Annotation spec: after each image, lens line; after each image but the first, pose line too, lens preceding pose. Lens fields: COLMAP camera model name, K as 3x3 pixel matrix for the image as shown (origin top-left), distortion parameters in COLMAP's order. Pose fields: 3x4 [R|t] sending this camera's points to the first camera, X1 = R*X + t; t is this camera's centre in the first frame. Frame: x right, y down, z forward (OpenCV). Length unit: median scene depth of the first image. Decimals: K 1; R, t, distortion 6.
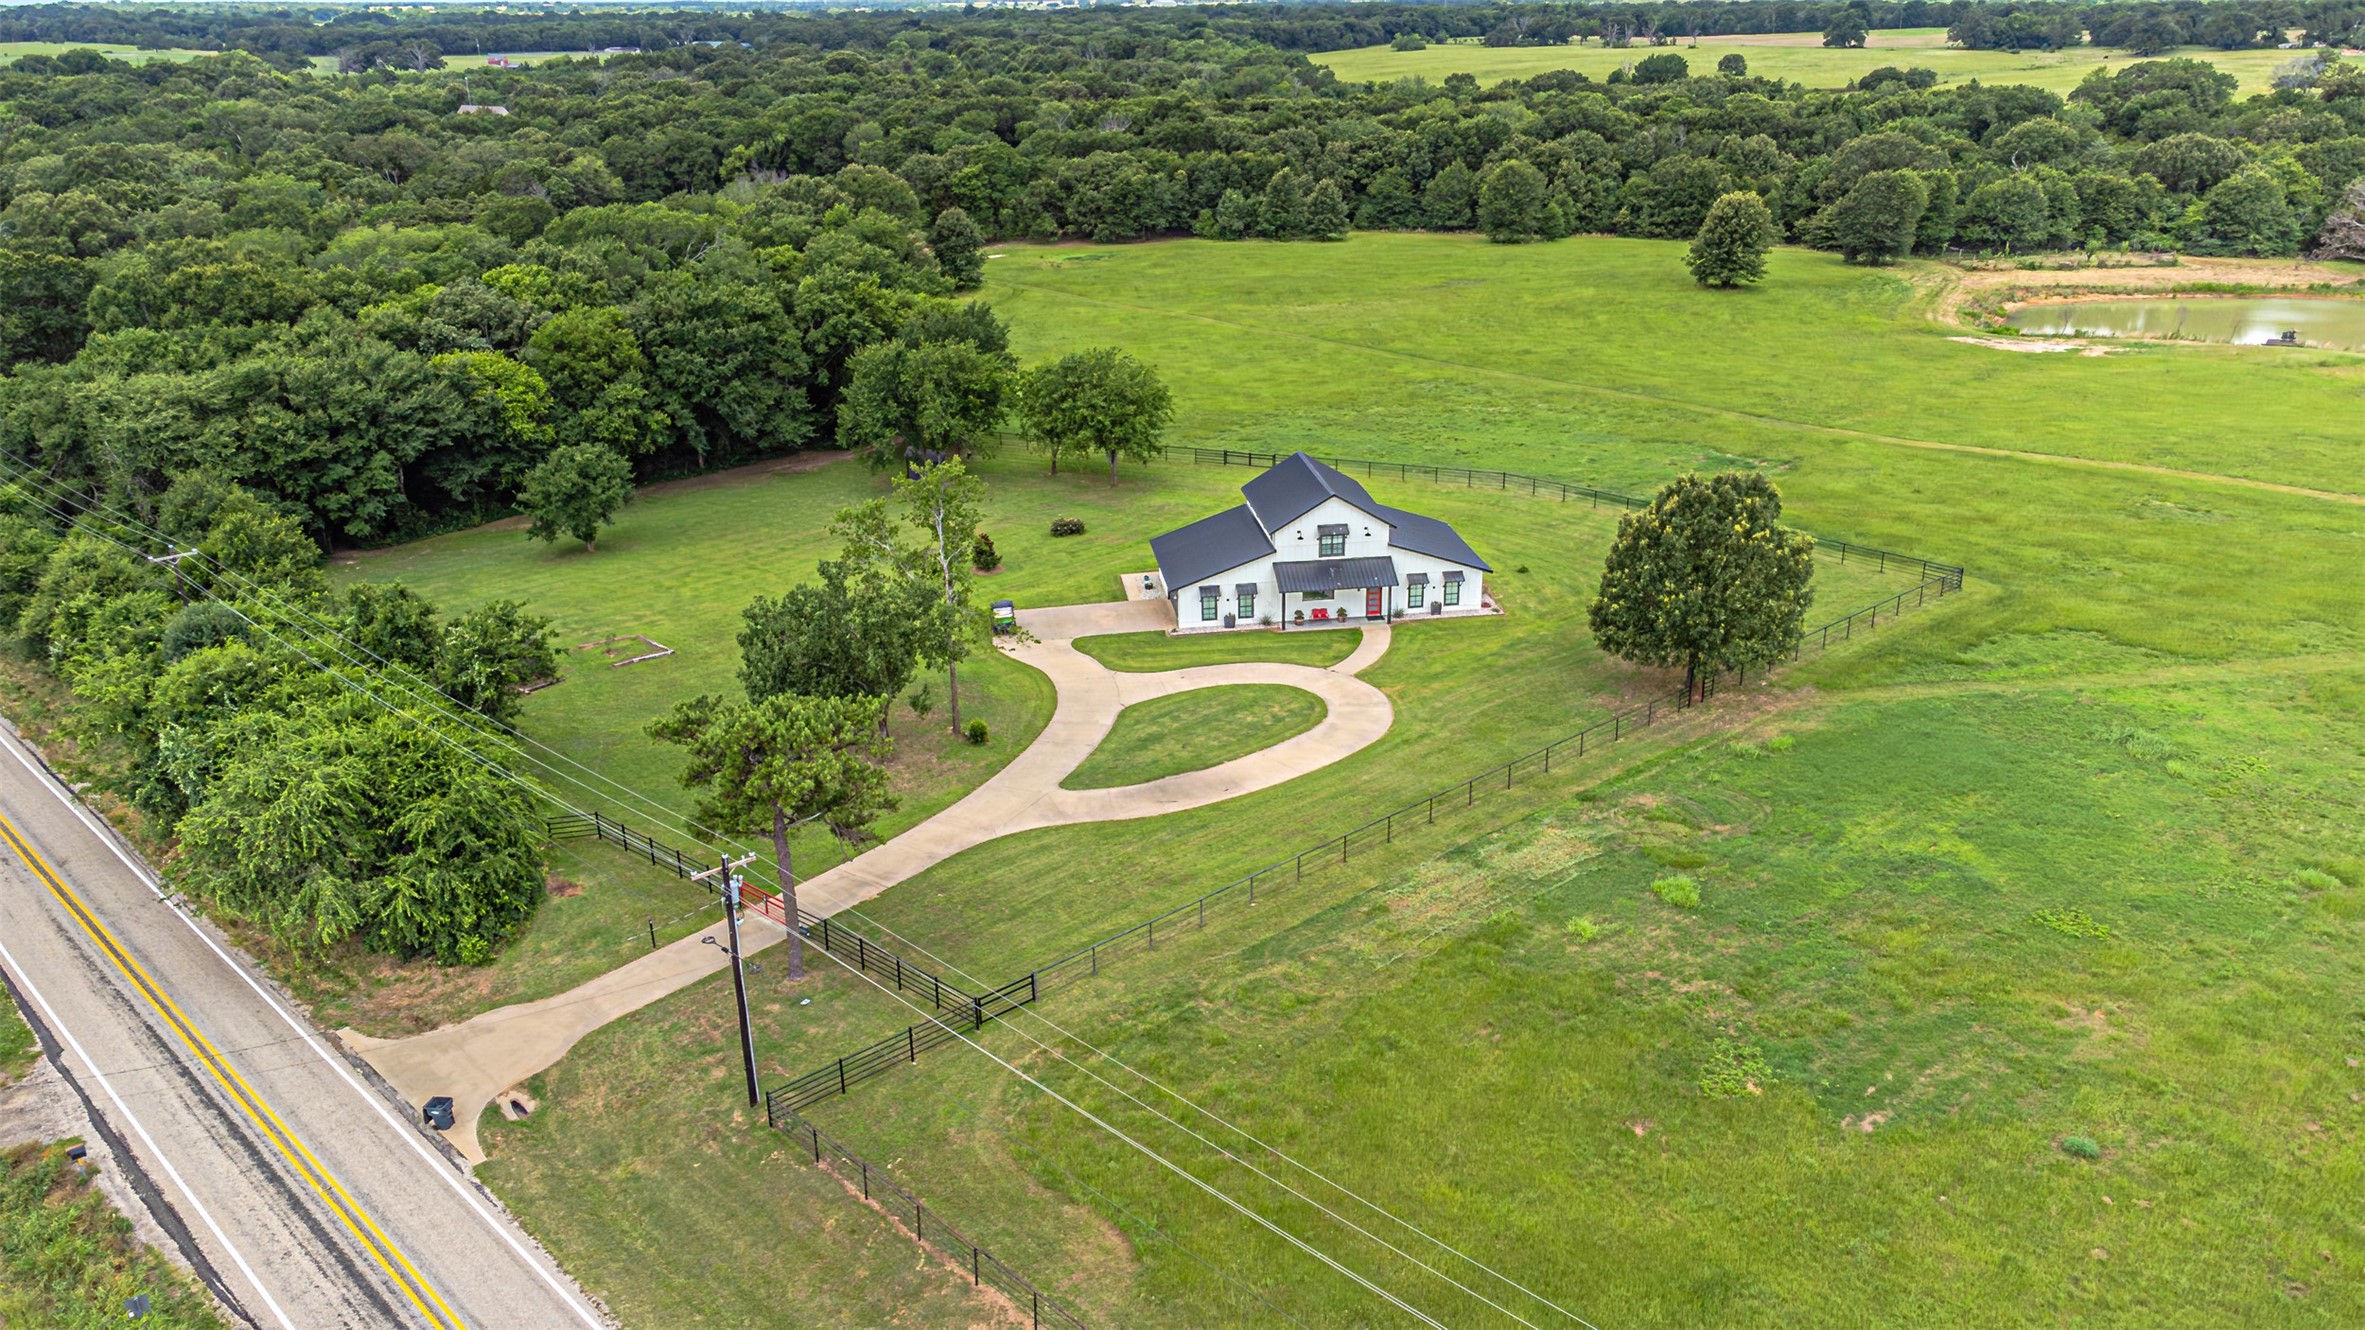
lens RADIAL K [[1746.5, 0, 1176.8], [0, 1746.5, 675.1], [0, 0, 1]] dist [0.037378, 0.023941]
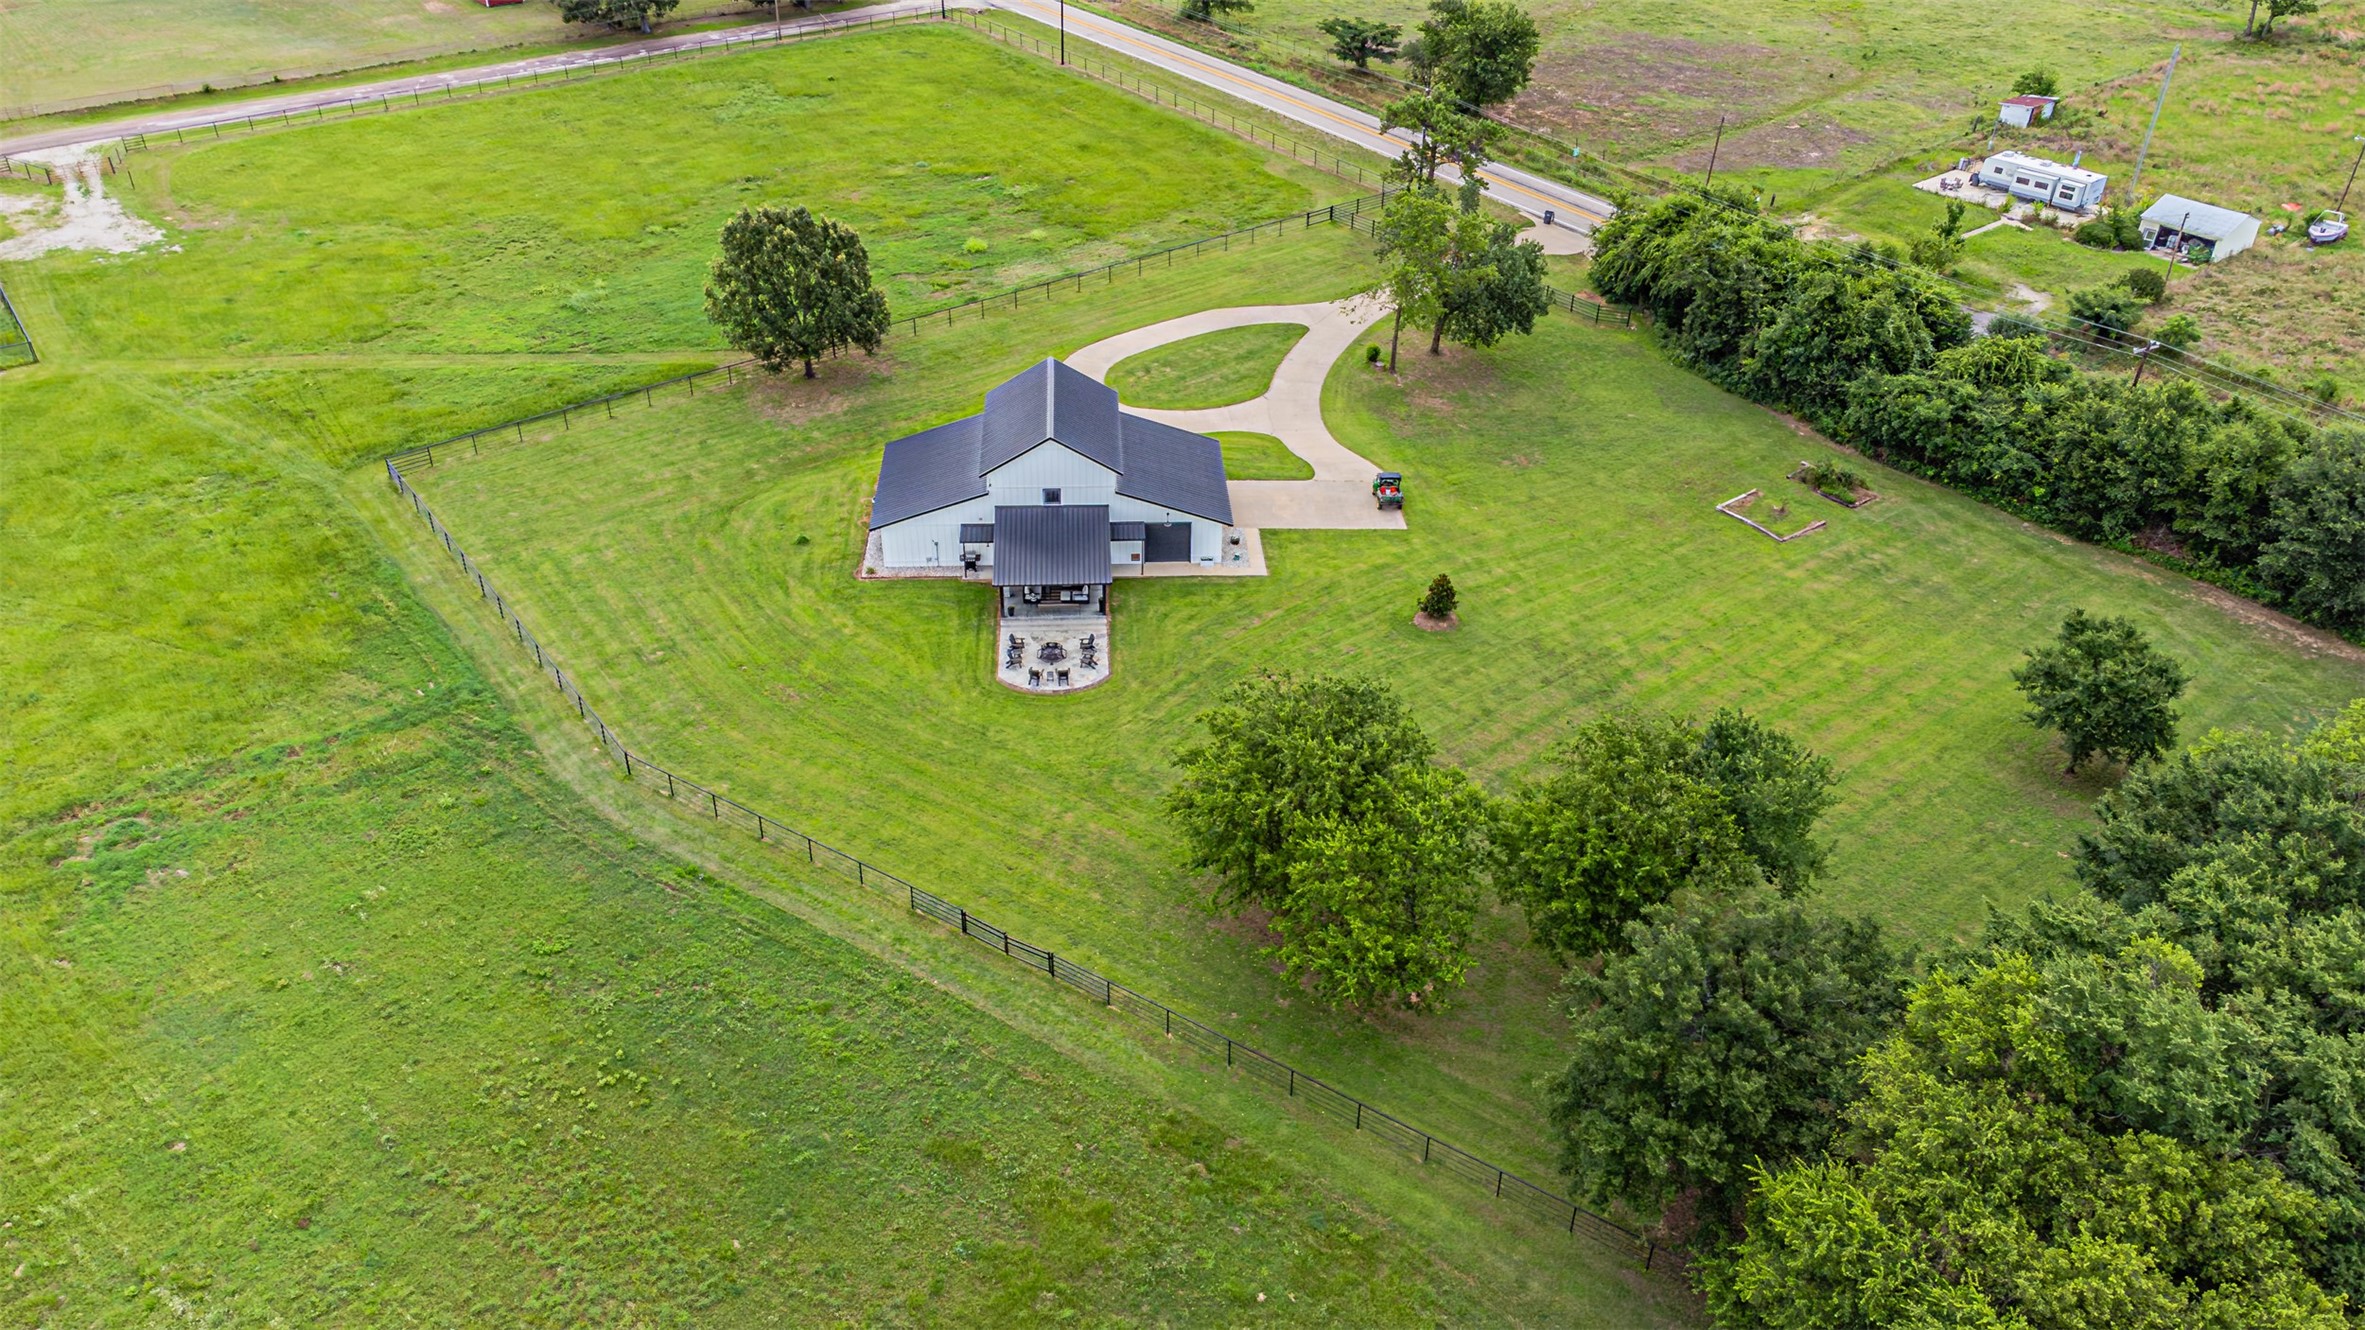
lens RADIAL K [[1746.5, 0, 1184.6], [0, 1746.5, 668.1], [0, 0, 1]] dist [0.037378, 0.023941]
pose [[-0.997267, -0.026056, 0.069136, -0.062752], [0.040205, 0.593684, 0.803693, -0.844063], [-0.061986, 0.804276, -0.591014, 1.858994]]
